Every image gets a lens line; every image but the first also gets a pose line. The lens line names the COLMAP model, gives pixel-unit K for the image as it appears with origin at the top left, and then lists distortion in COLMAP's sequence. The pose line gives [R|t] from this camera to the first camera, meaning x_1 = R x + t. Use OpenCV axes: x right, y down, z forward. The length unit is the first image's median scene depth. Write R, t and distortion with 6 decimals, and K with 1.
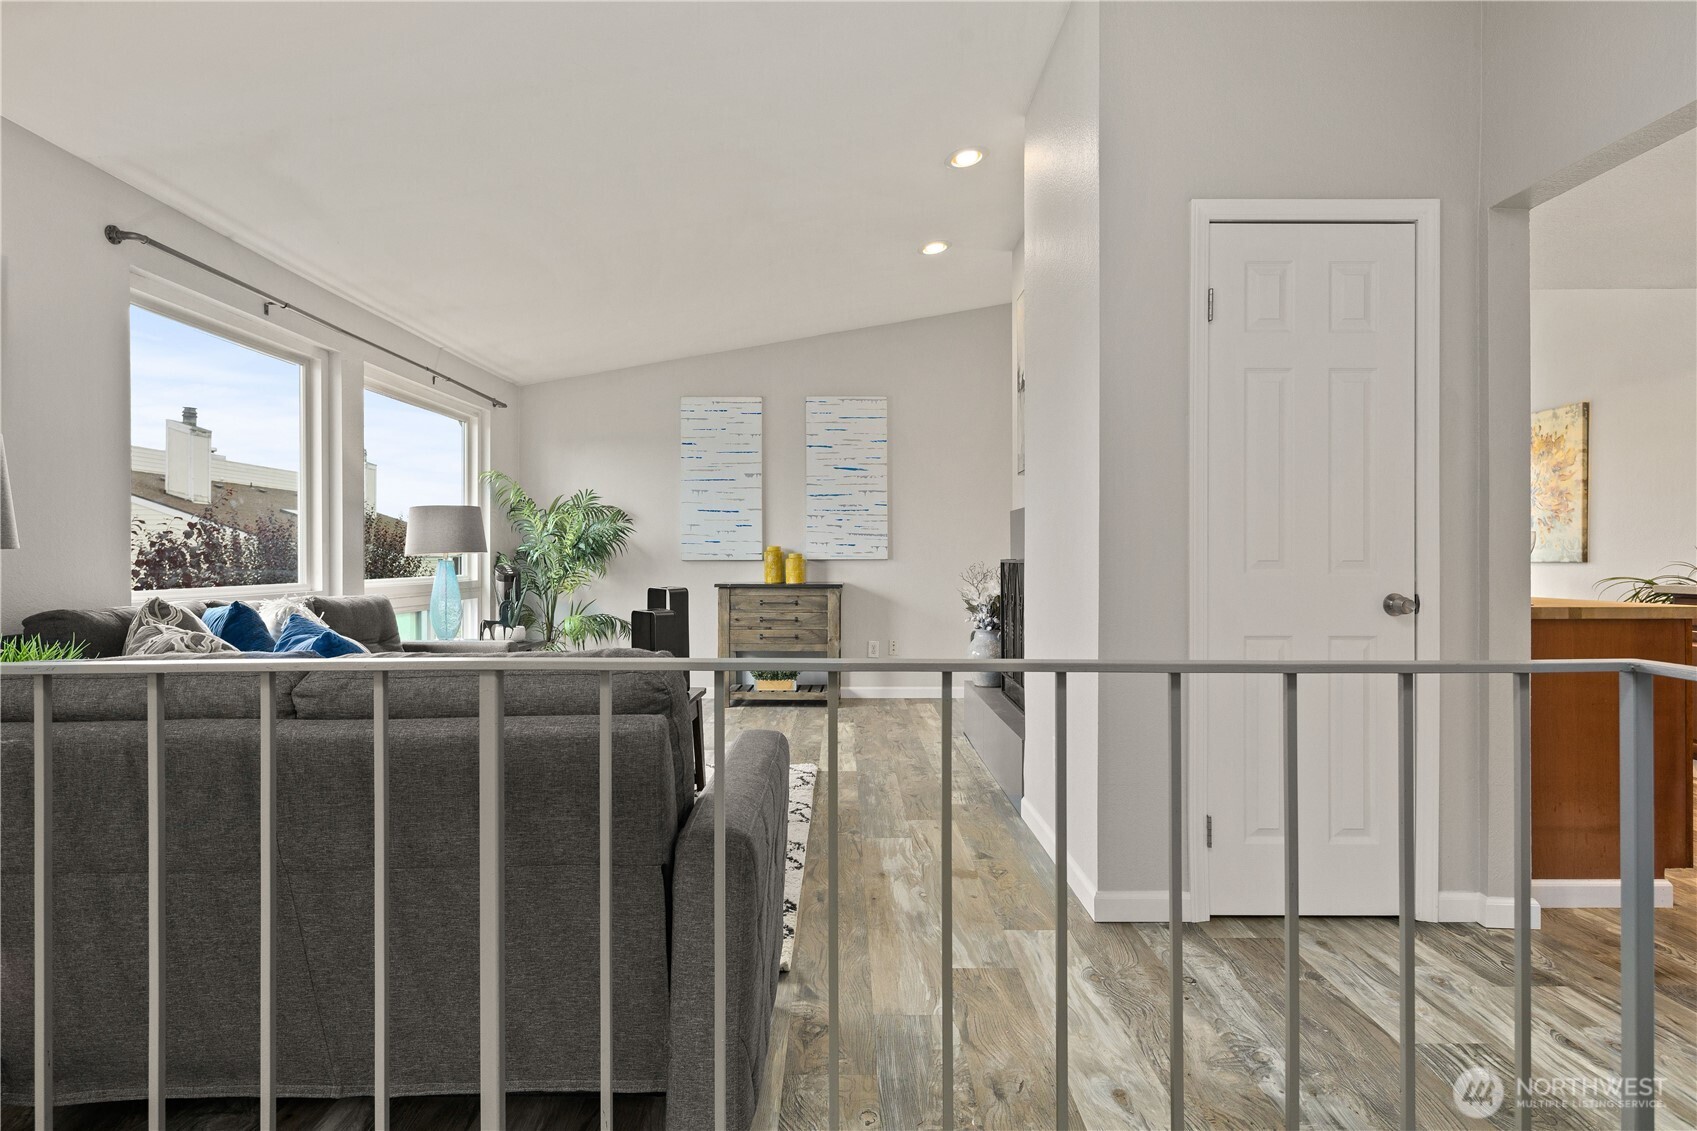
lens RADIAL K [[827.6, 0, 842.2], [0, 827.6, 555.3], [0, 0, 1]] dist [0.006123, -0.005227]
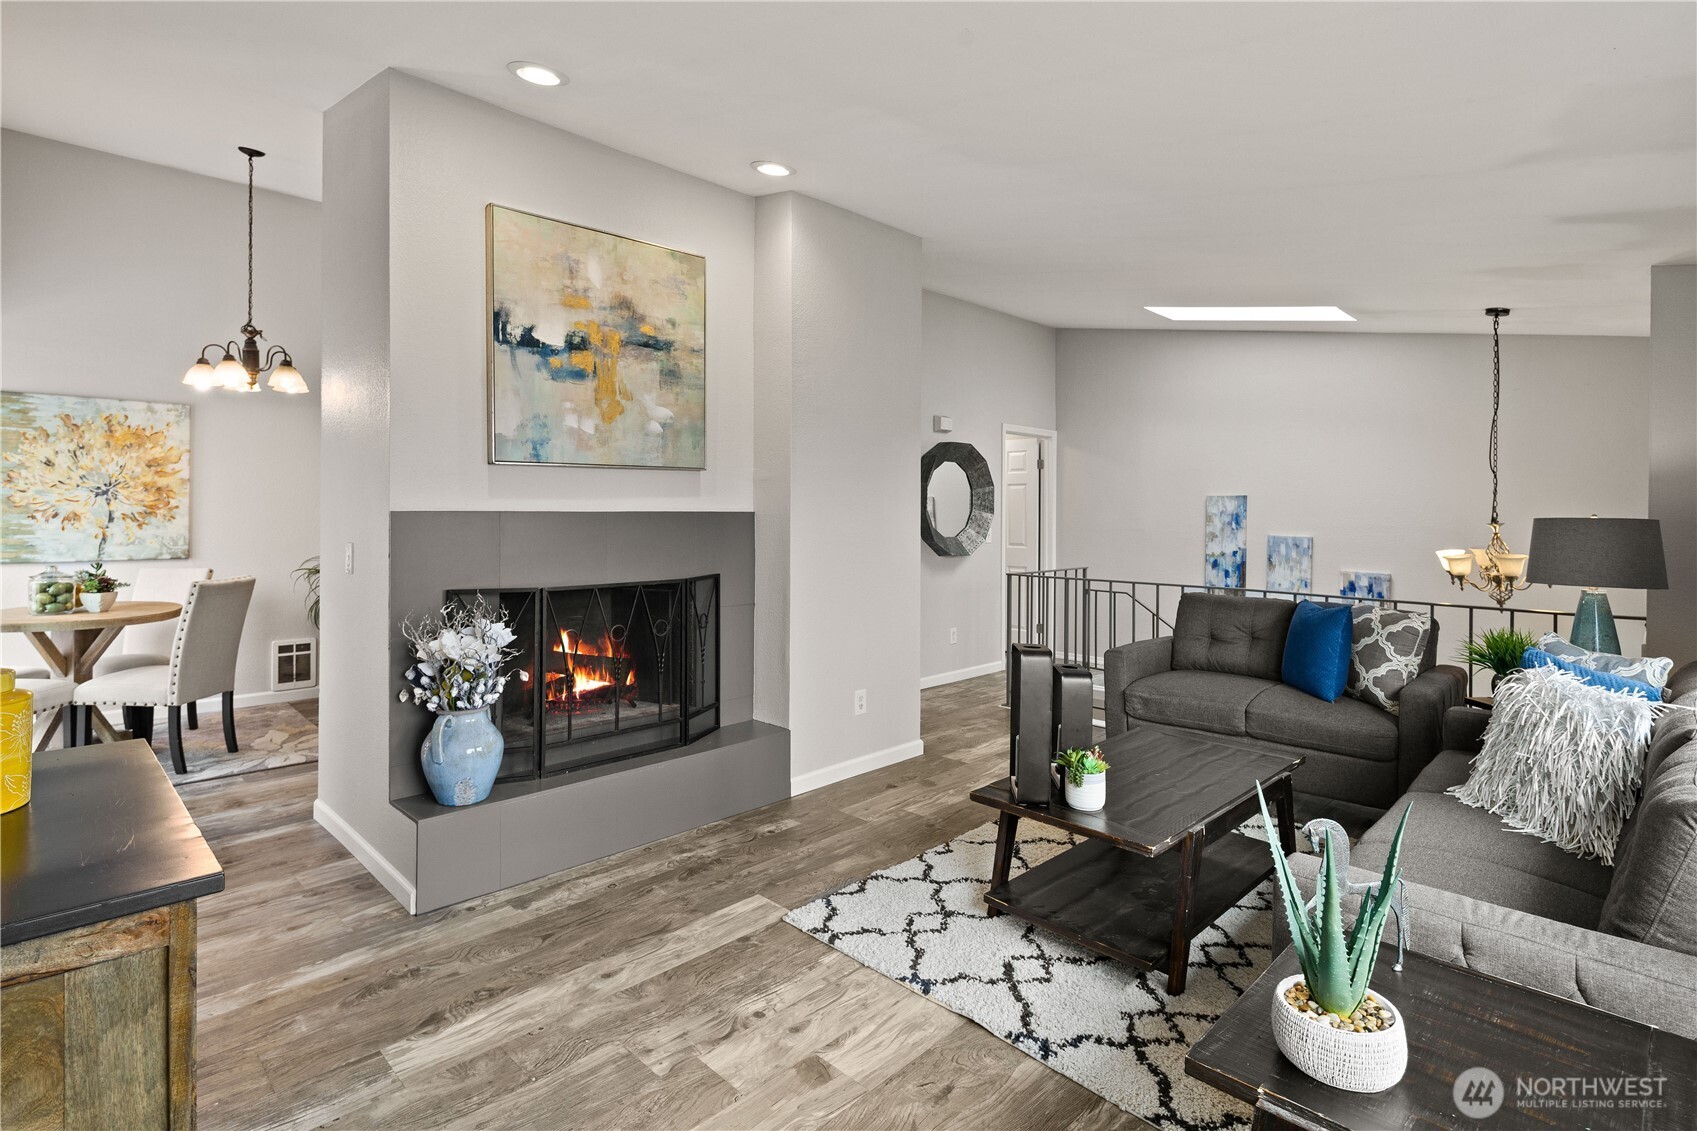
lens RADIAL K [[827.6, 0, 842.7], [0, 827.6, 514.9], [0, 0, 1]] dist [0.006123, -0.005227]
pose [[-0.706366, -0.004743, 0.707831, -0.379007], [-0.005516, 0.999984, 0.001196, -0.046028], [-0.707825, -0.003059, -0.706381, 1.030318]]
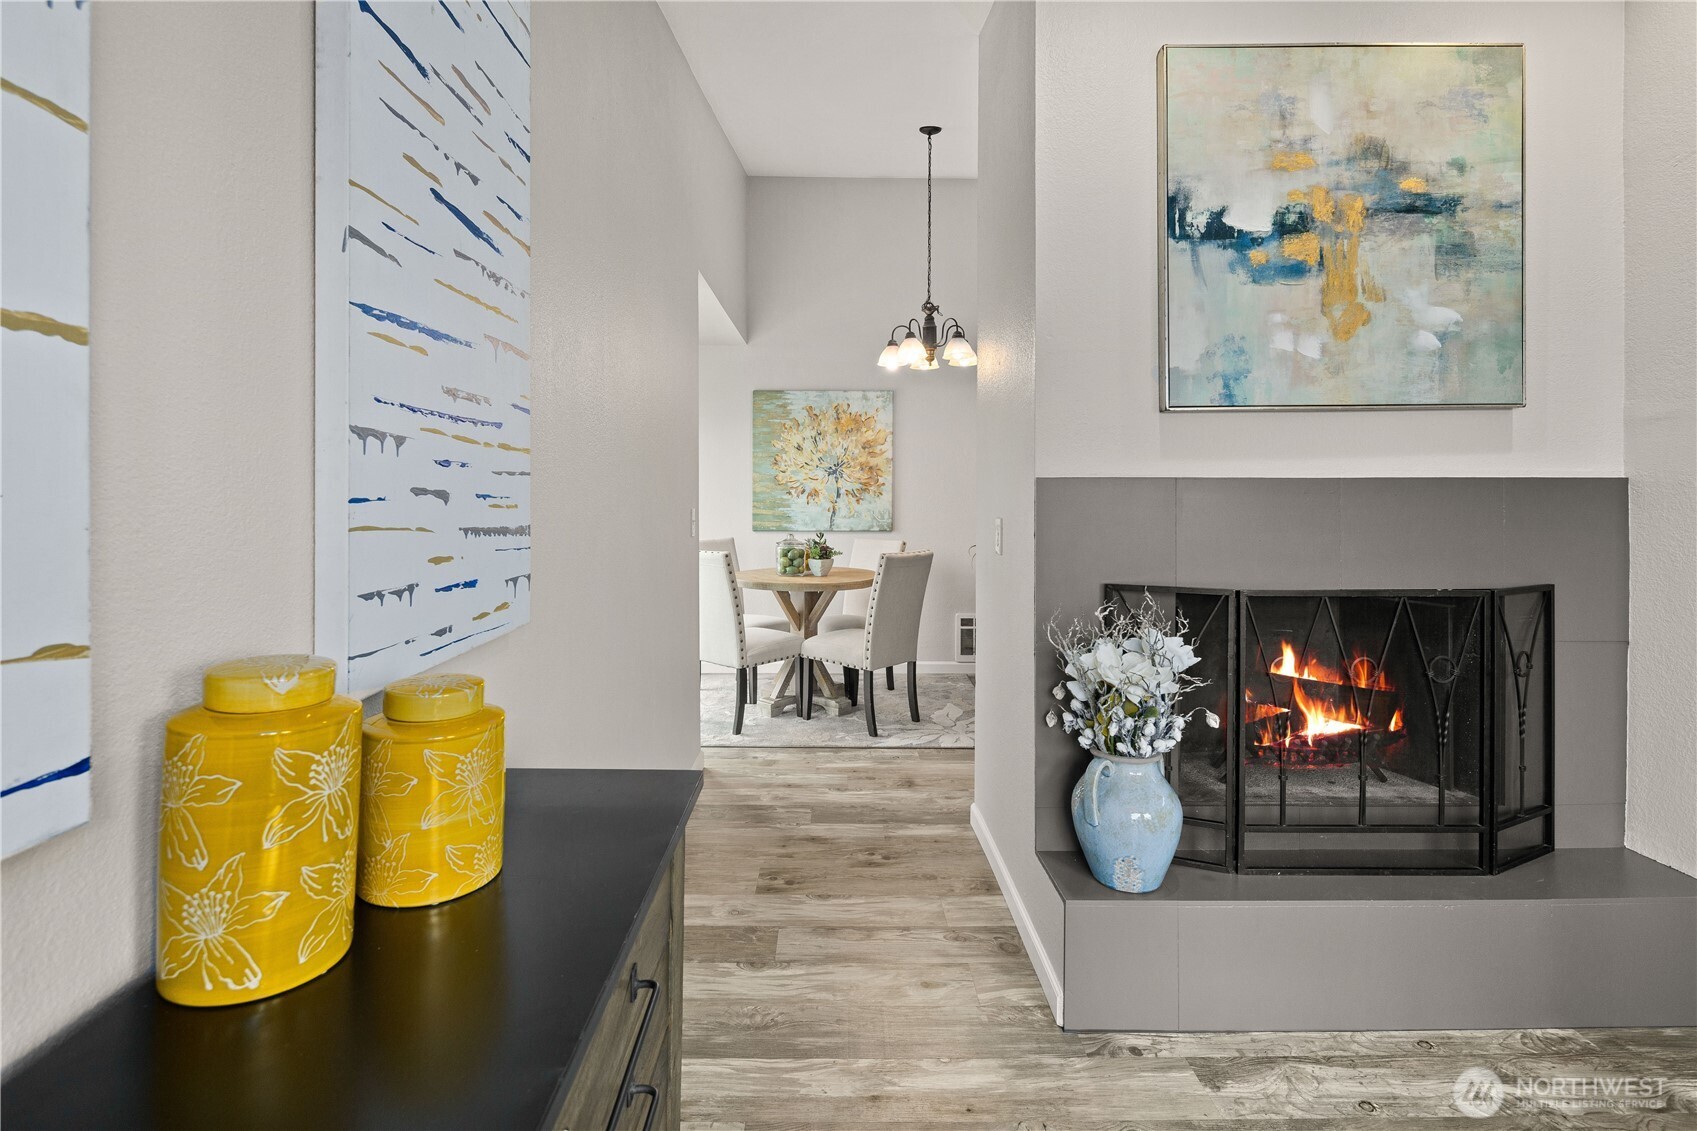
lens RADIAL K [[827.6, 0, 842.8], [0, 827.6, 493.4], [0, 0, 1]] dist [0.006123, -0.005227]
pose [[-0.011187, -0.000327, 0.999937, -0.216838], [-0.003921, 0.999992, 0.000283, -0.038363], [-0.999930, -0.003917, -0.011188, 0.964197]]
